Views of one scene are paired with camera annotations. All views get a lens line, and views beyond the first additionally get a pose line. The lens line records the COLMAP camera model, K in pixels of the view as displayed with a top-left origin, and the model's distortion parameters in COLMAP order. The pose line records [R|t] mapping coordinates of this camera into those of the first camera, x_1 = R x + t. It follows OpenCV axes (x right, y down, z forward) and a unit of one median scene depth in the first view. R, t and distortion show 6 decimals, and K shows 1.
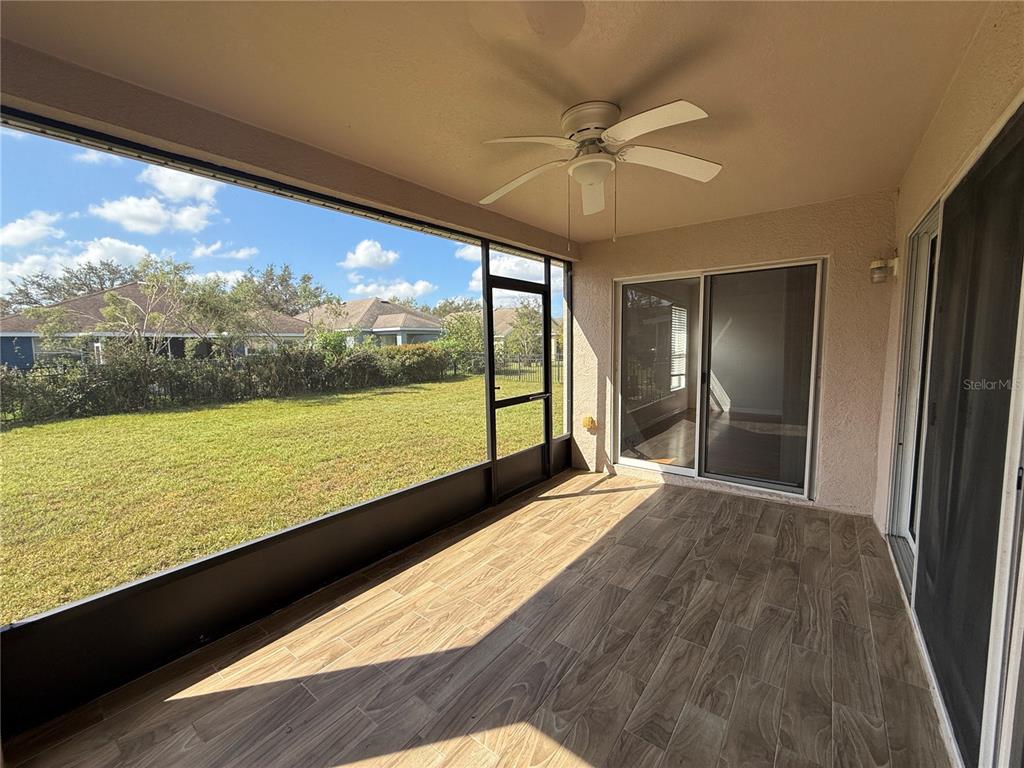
lens RADIAL K [[413.5, 0, 515.2], [0, 413.5, 385.0], [0, 0, 1]] dist [0.000574, 0.000034]
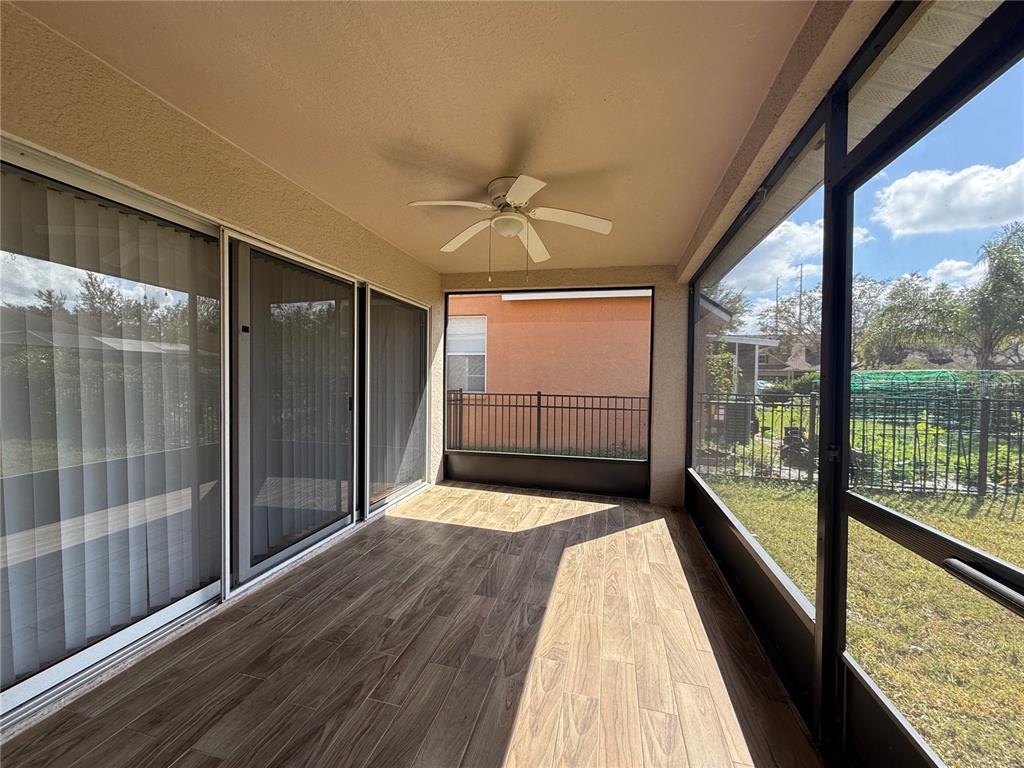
lens RADIAL K [[413.5, 0, 511.9], [0, 413.5, 384.7], [0, 0, 1]] dist [0.000574, 0.000034]
pose [[-0.917534, 0.013110, -0.397441, 0.617710], [-0.031914, 0.993805, 0.106457, -0.142576], [0.396374, 0.110361, -0.911432, 1.988397]]
